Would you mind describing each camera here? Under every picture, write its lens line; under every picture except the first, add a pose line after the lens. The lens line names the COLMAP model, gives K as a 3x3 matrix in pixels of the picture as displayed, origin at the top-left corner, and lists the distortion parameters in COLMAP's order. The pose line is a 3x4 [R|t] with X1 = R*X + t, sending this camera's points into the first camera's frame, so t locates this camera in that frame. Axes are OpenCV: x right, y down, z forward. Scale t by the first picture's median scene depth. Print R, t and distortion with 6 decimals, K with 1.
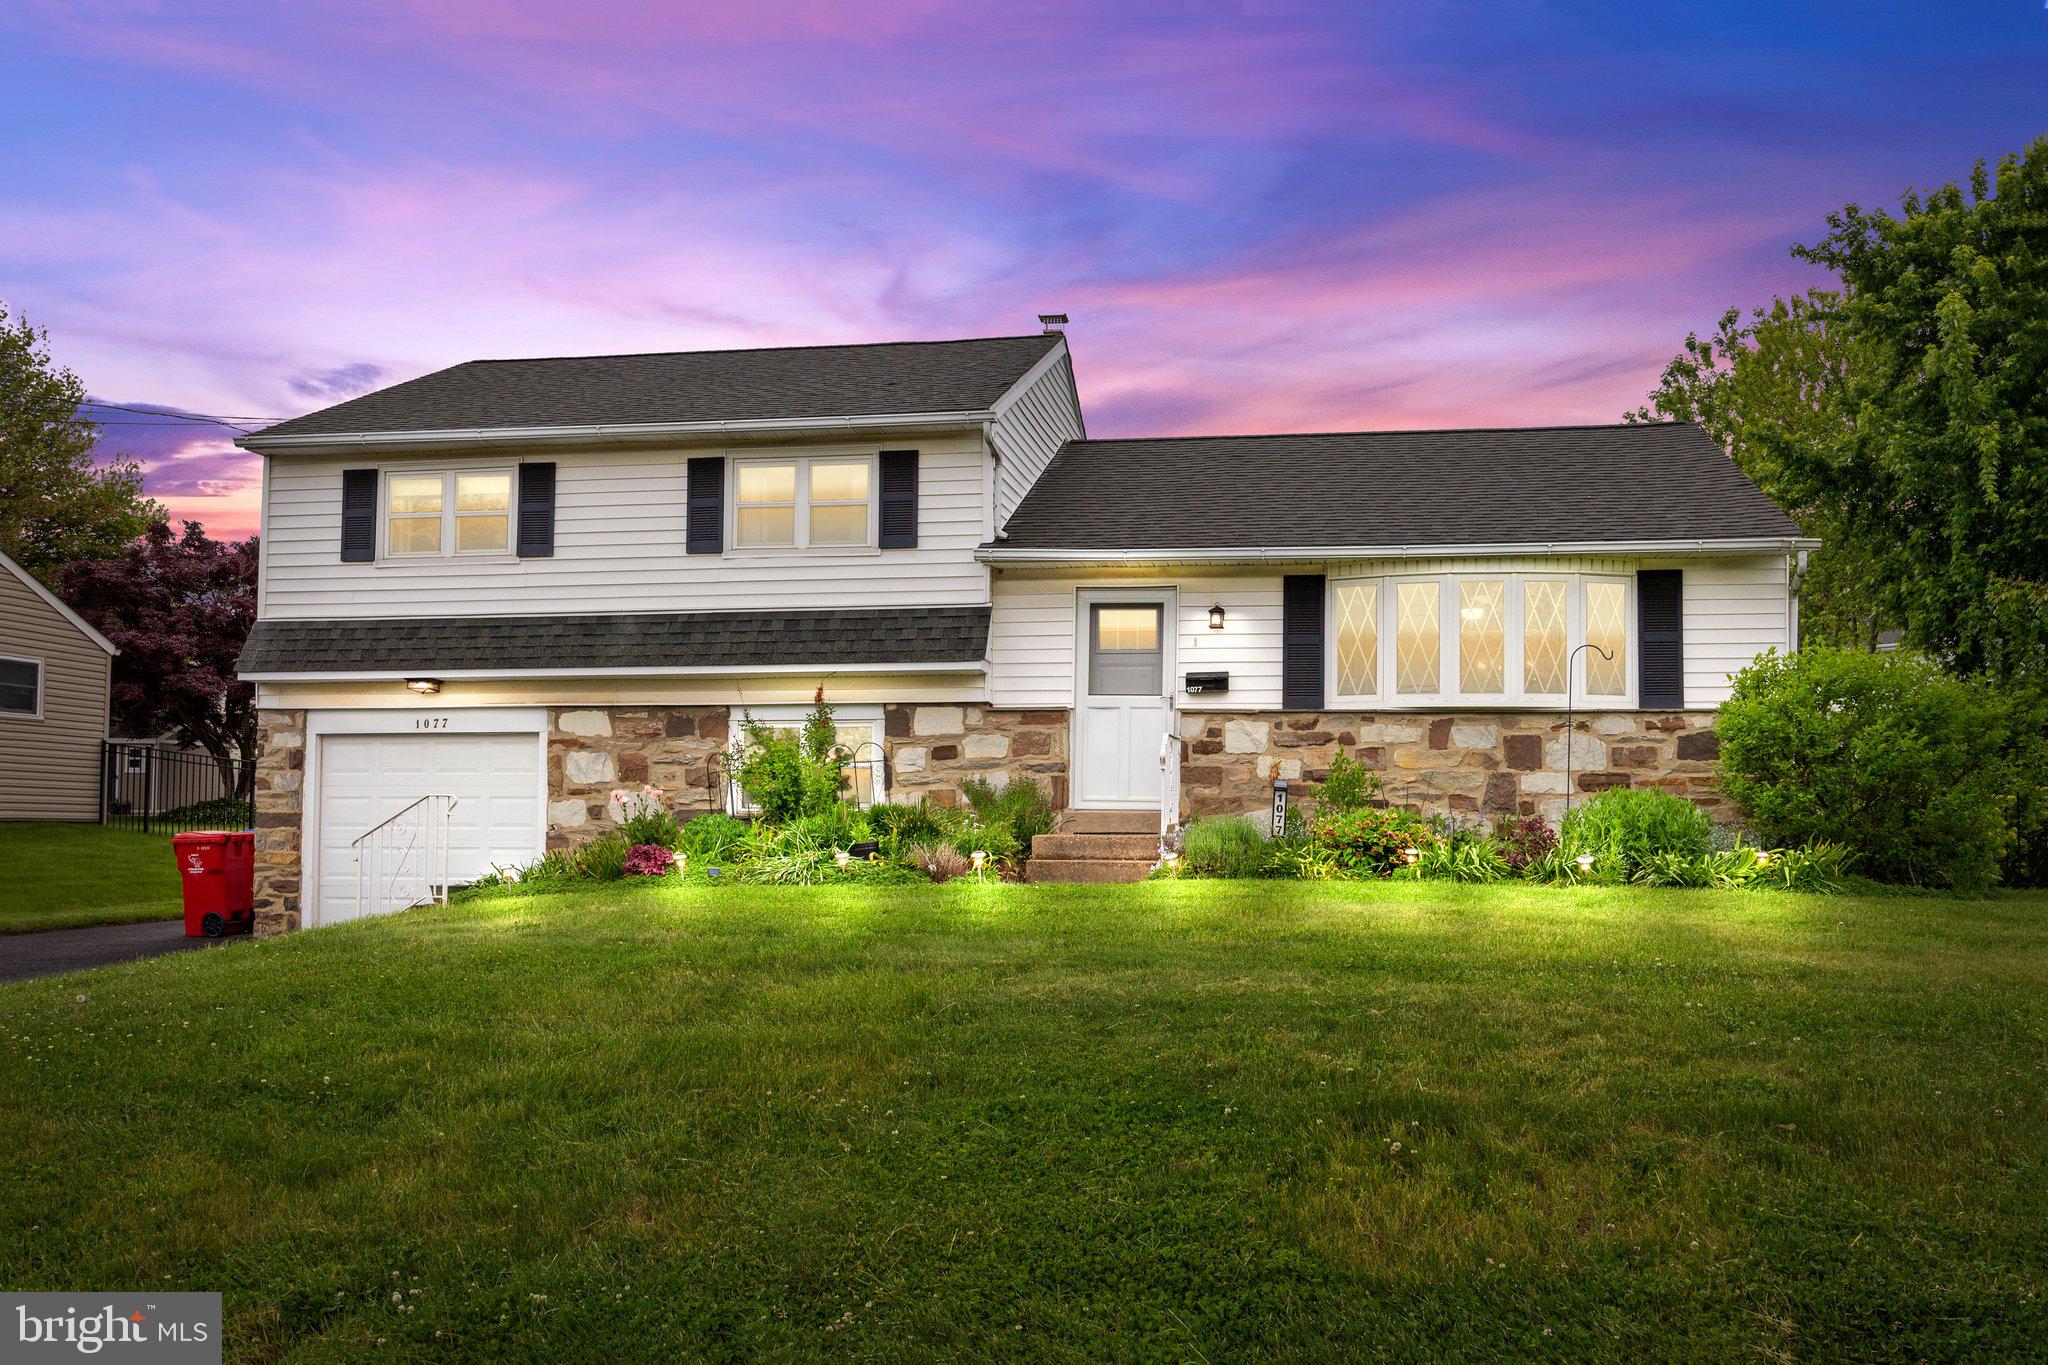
lens RADIAL K [[1705.9, 0, 1037.3], [0, 1705.9, 701.3], [0, 0, 1]] dist [0.005981, -0.000574]
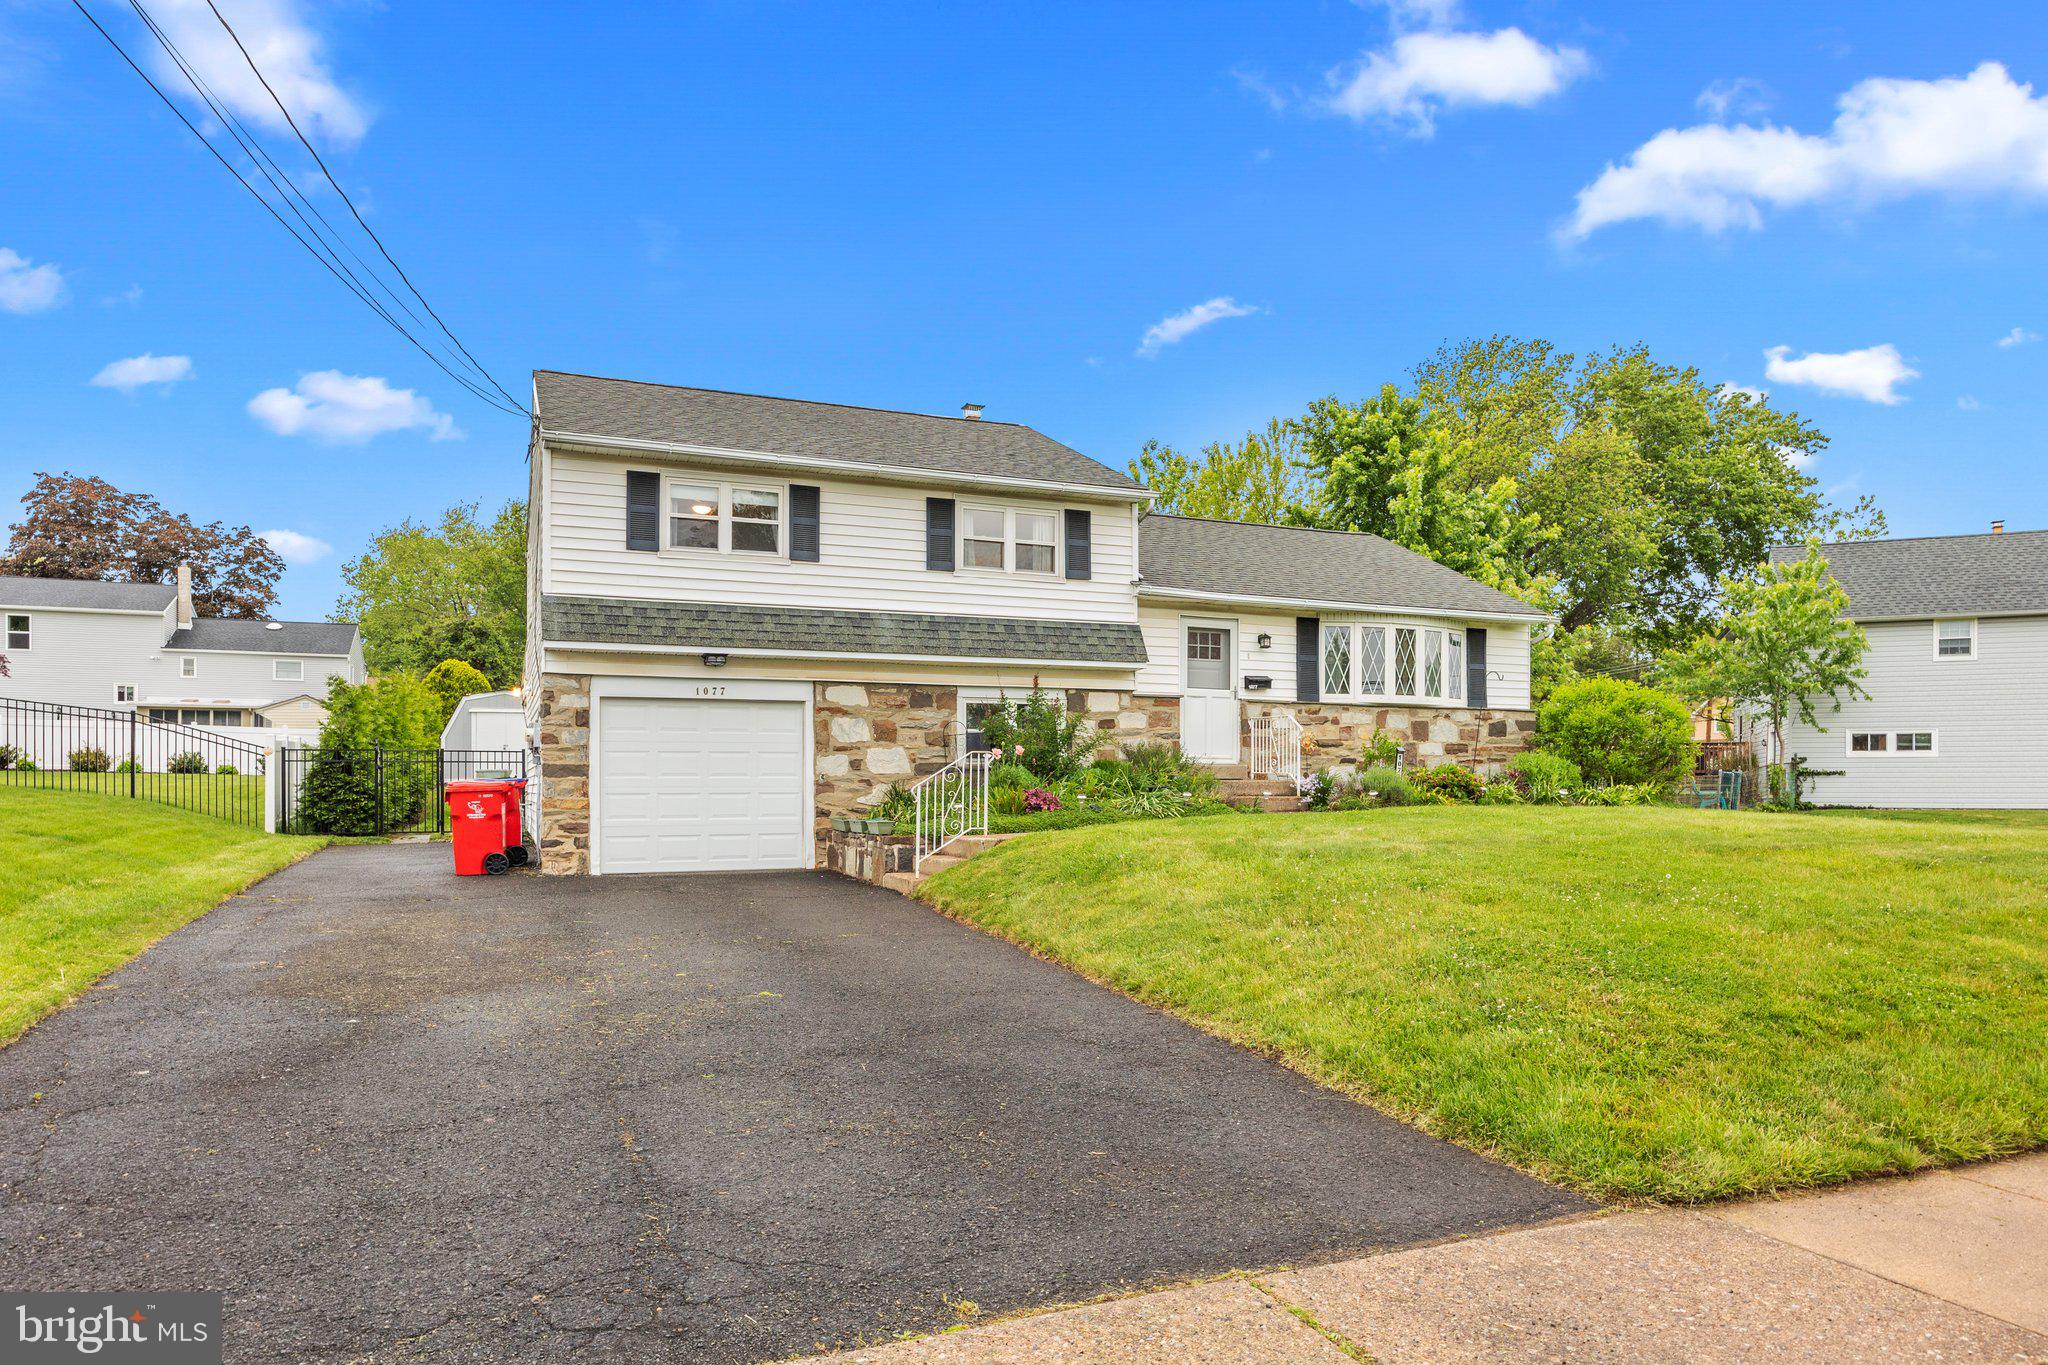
lens RADIAL K [[1278.5, 0, 1029.1], [0, 1278.5, 735.9], [0, 0, 1]] dist [-0.011370, 0.003348]
pose [[0.845760, 0.013713, 0.533387, -0.688925], [-0.037362, 0.998738, 0.033566, 0.006234], [-0.532253, -0.048317, 0.845205, 0.119582]]
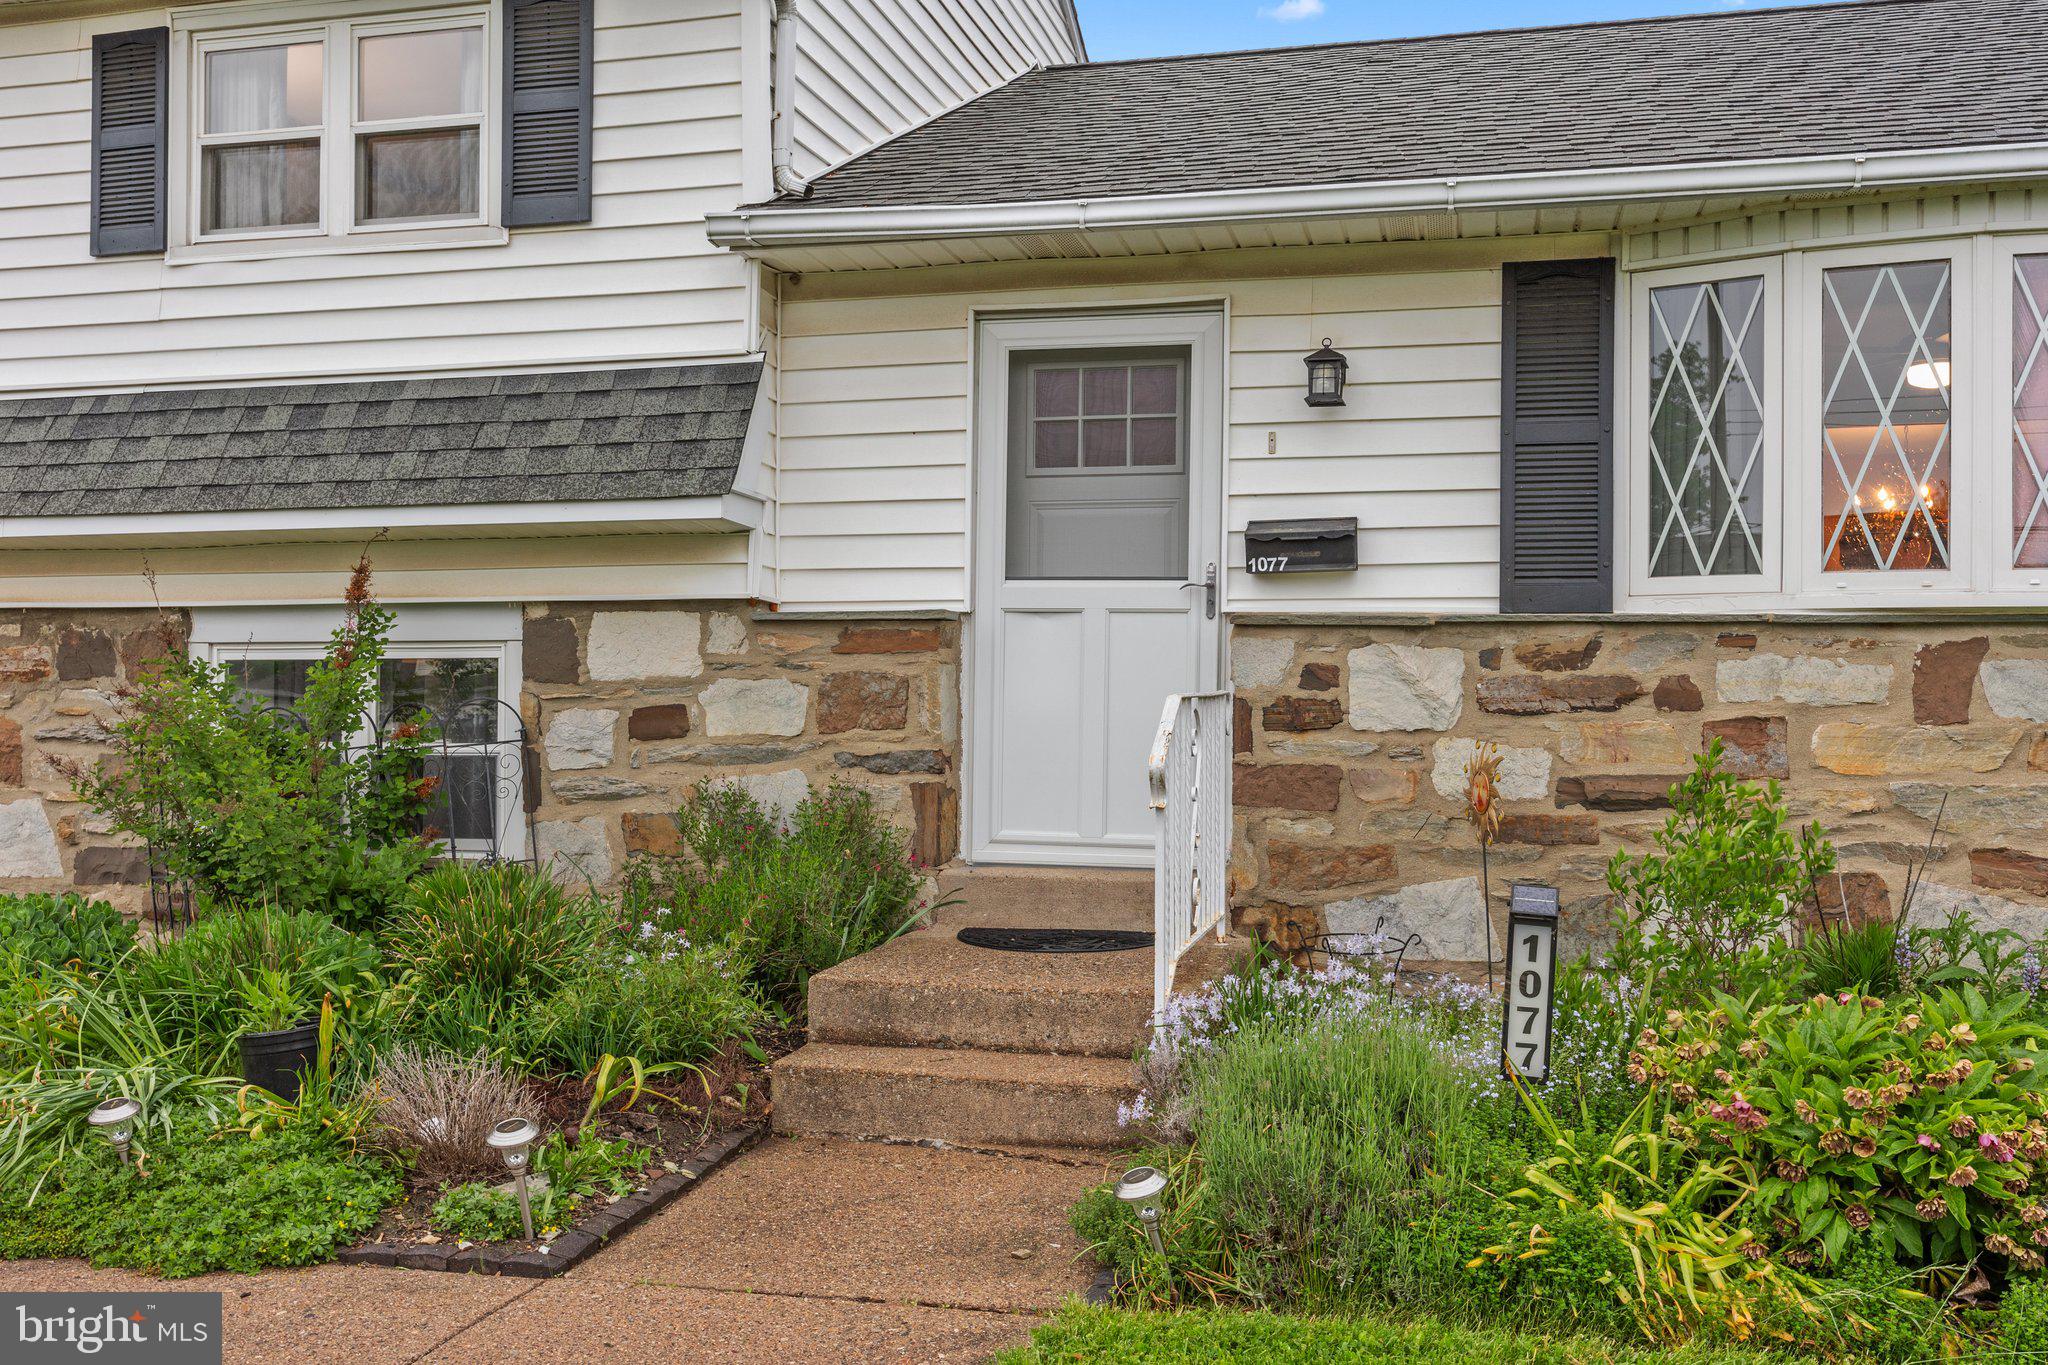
lens RADIAL K [[1779.7, 0, 1022.5], [0, 1779.7, 668.1], [0, 0, 1]] dist [0.012395, 0.001697]
pose [[0.997560, -0.003903, -0.069701, 0.063178], [0.007752, 0.998454, 0.055045, -0.005914], [0.069379, -0.055451, 0.996048, 0.580149]]
